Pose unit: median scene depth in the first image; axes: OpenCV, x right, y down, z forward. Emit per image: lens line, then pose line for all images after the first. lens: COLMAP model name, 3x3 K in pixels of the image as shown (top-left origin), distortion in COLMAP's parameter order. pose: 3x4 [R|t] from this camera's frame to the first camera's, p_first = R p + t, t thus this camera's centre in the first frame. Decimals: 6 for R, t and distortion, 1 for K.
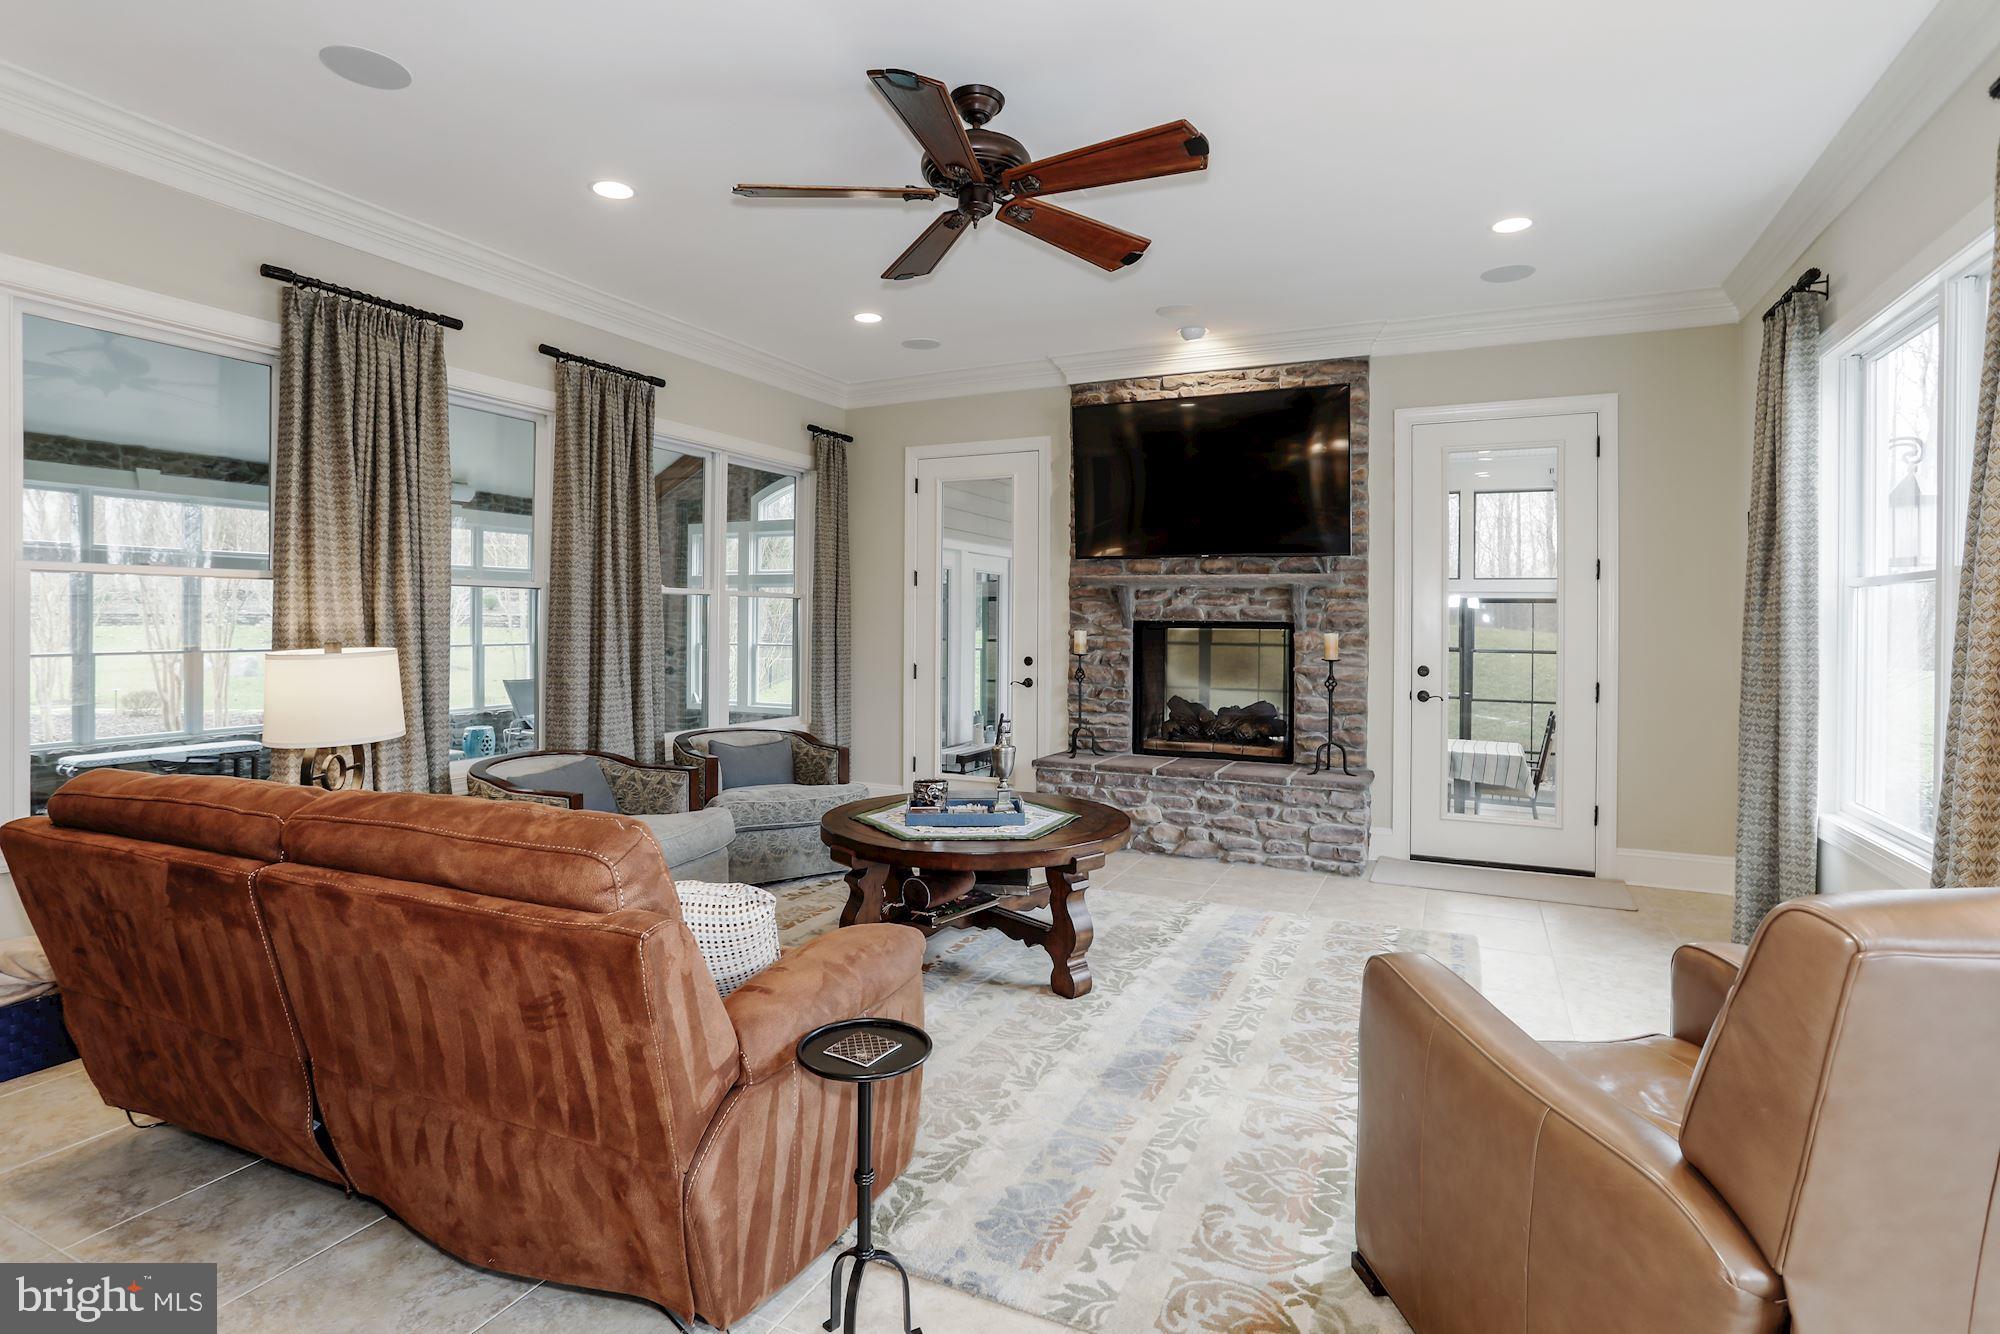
lens RADIAL K [[995.4, 0, 987.9], [0, 995.4, 634.6], [0, 0, 1]] dist [-0.075109, 0.029415]
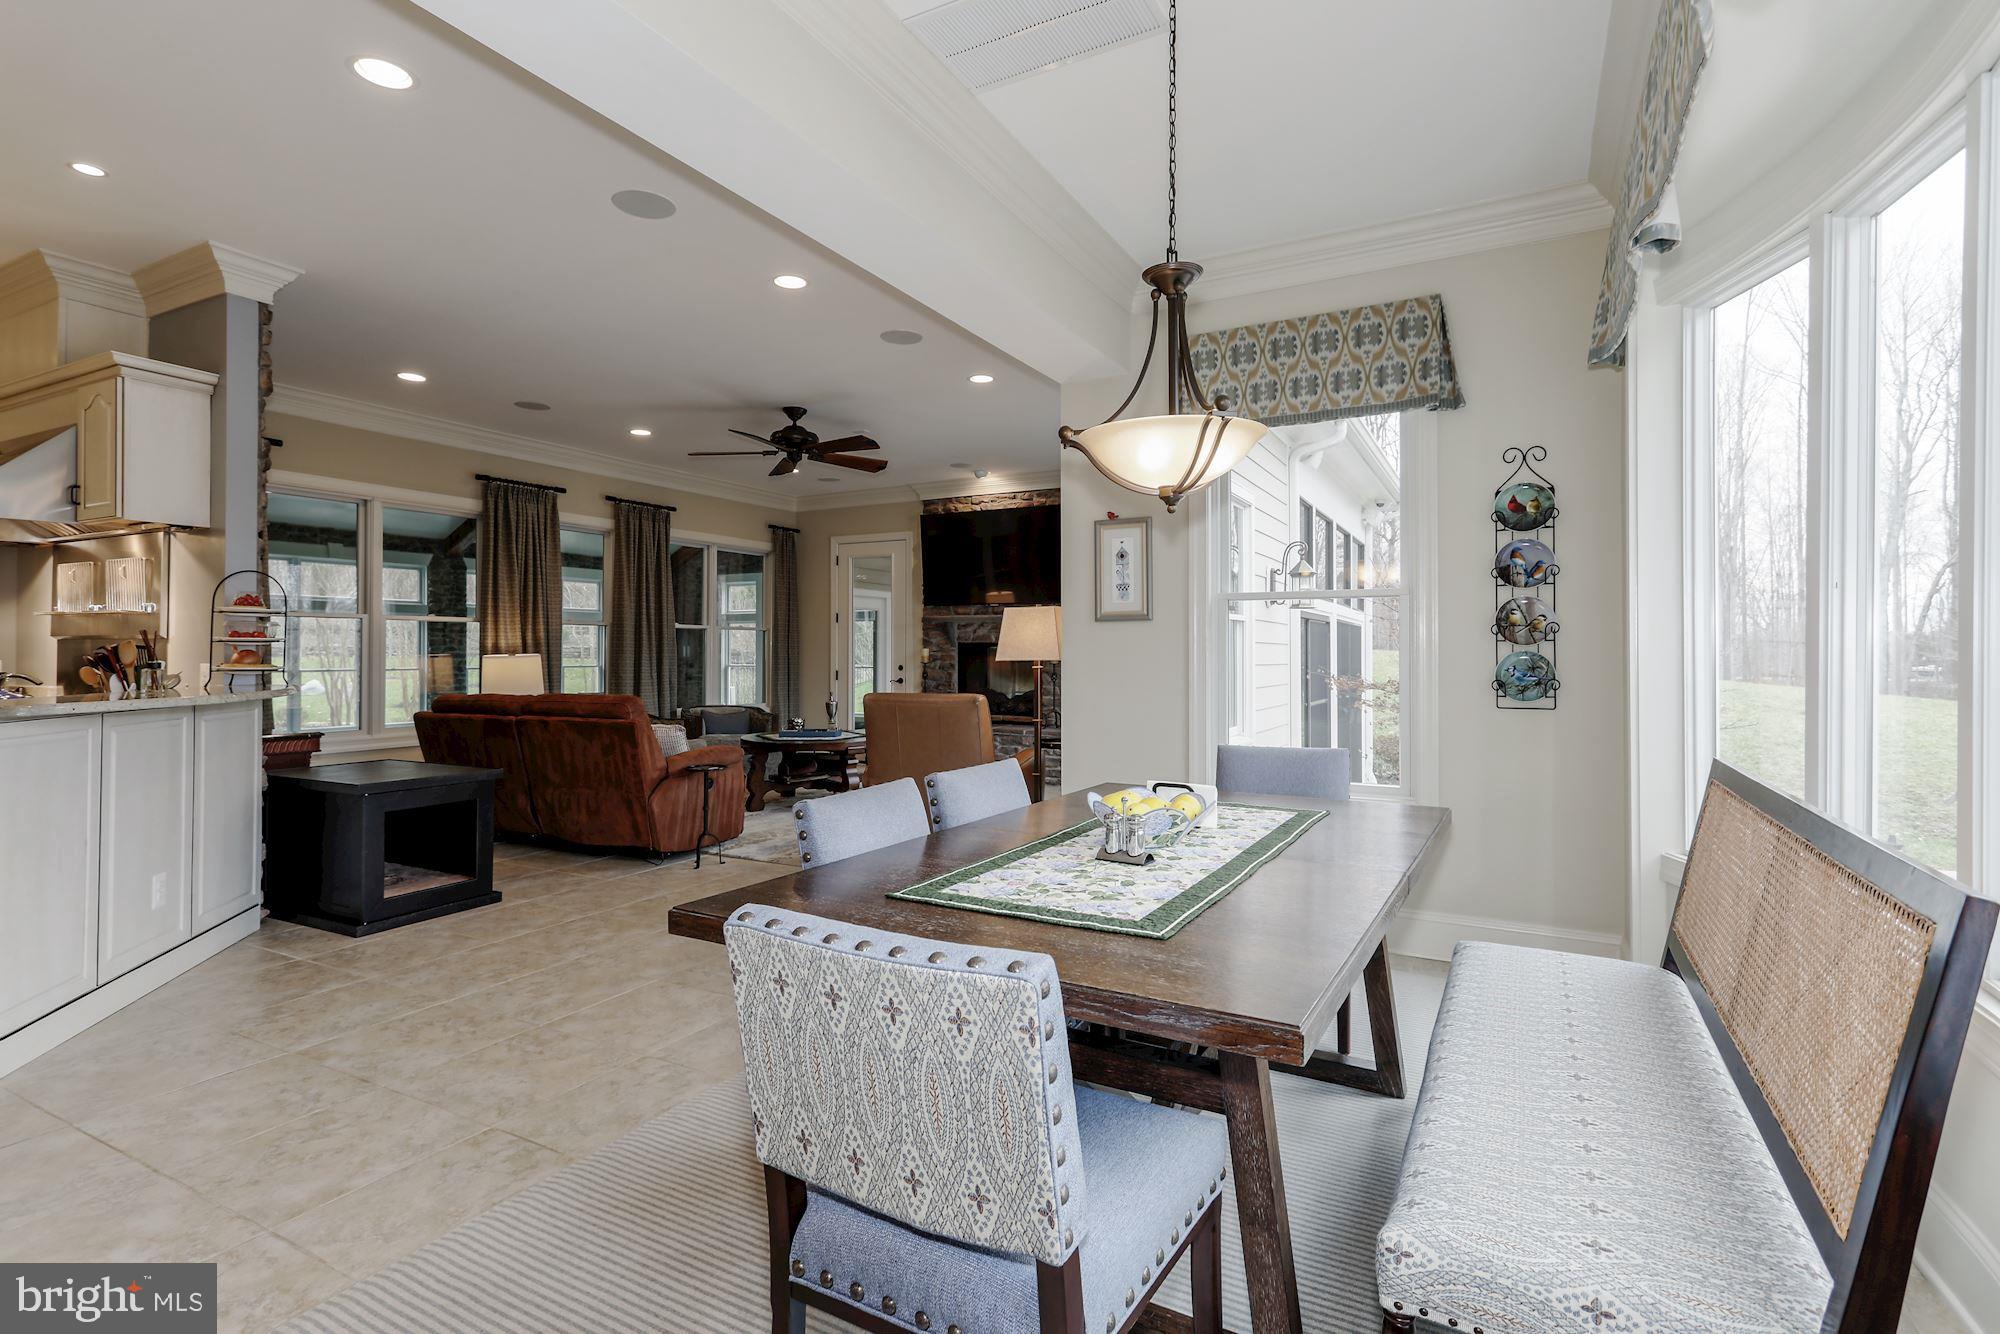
lens RADIAL K [[953.2, 0, 1000.0], [0, 953.2, 667.0], [0, 0, 1]] dist [-0.046666, 0.024819]
pose [[0.999393, -0.003761, -0.034643, 0.398516], [0.003819, 0.999991, 0.001603, 0.036017], [0.034636, -0.001734, 0.999398, -0.875572]]
